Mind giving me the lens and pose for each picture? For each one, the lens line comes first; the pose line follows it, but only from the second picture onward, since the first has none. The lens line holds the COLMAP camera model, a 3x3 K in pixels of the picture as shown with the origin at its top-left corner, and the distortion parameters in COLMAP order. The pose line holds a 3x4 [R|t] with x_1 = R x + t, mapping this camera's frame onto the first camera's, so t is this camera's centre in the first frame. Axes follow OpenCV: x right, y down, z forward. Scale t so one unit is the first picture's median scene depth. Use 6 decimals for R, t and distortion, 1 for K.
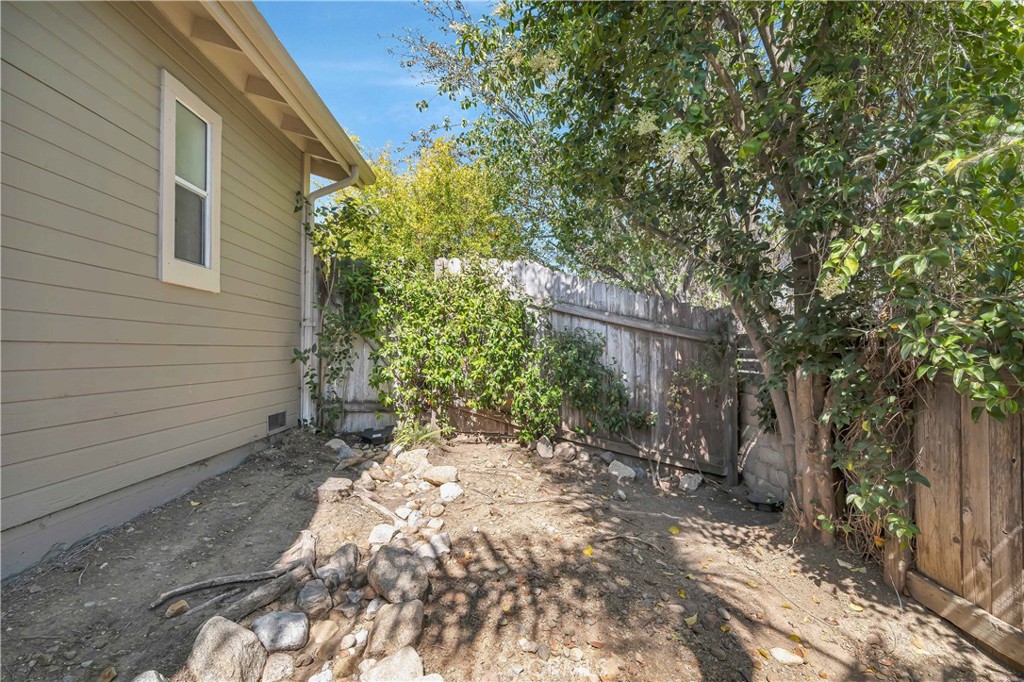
lens RADIAL K [[483.7, 0, 512.0], [0, 483.7, 341.0], [0, 0, 1]] dist [-0.000407, 0.001857]
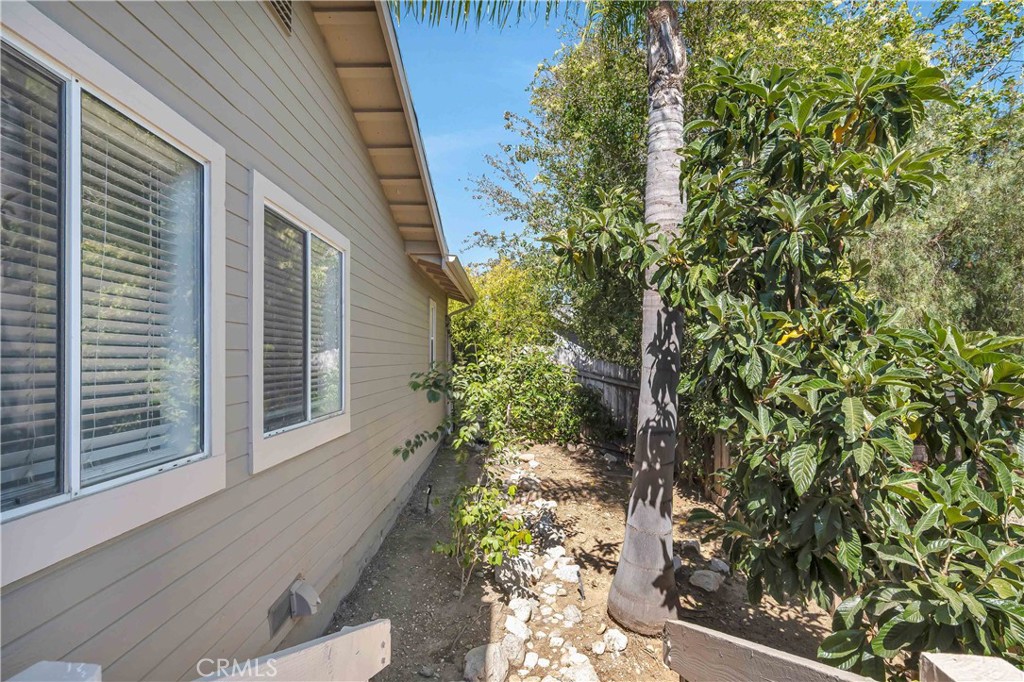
lens RADIAL K [[487.0, 0, 509.5], [0, 487.0, 348.6], [0, 0, 1]] dist [0.000916, 0.001423]
pose [[0.999758, 0.005639, -0.021281, -0.144590], [-0.005530, 0.999971, 0.005216, -0.186389], [0.021309, -0.005097, 0.999760, -0.988066]]
